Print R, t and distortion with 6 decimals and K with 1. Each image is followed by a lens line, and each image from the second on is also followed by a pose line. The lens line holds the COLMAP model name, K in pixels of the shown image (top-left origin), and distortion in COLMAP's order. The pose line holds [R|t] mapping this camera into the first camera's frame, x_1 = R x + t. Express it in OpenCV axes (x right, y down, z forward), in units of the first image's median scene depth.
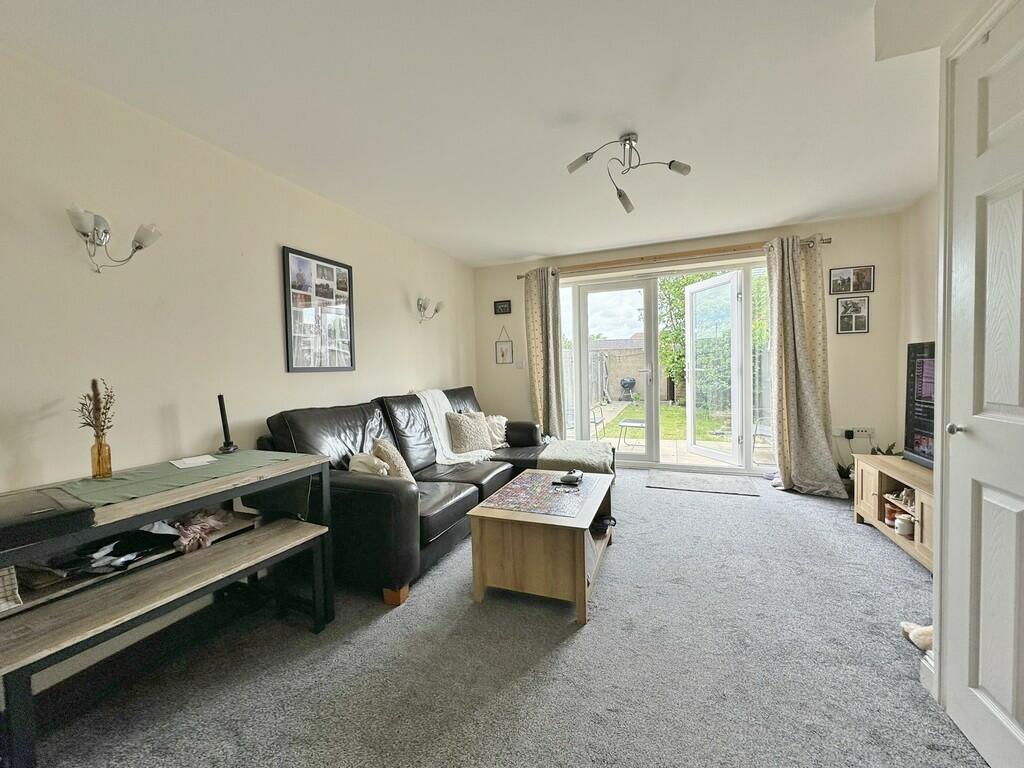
lens RADIAL K [[406.0, 0, 512.0], [0, 406.0, 384.0], [0, 0, 1]] dist [0.002489, -0.000037]
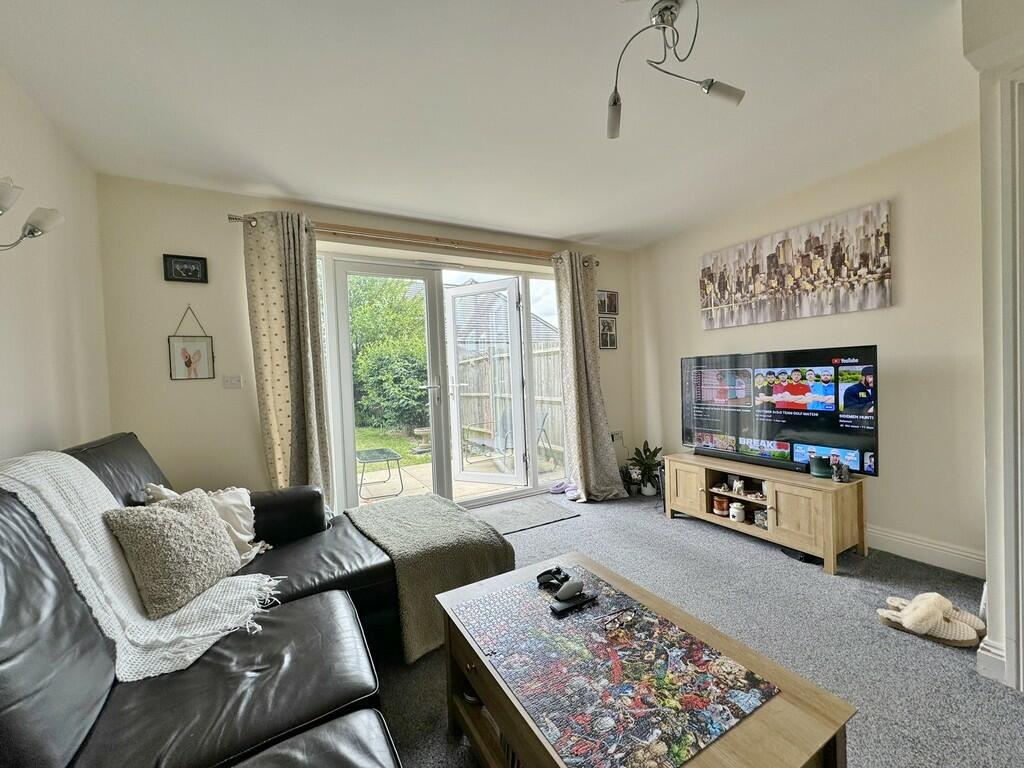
lens RADIAL K [[406.0, 0, 512.0], [0, 406.0, 384.0], [0, 0, 1]] dist [0.002489, -0.000037]
pose [[0.634248, -0.017122, 0.772940, -0.211830], [0.053696, 0.998316, -0.021947, -0.016258], [-0.771263, 0.055423, 0.634100, 0.490698]]
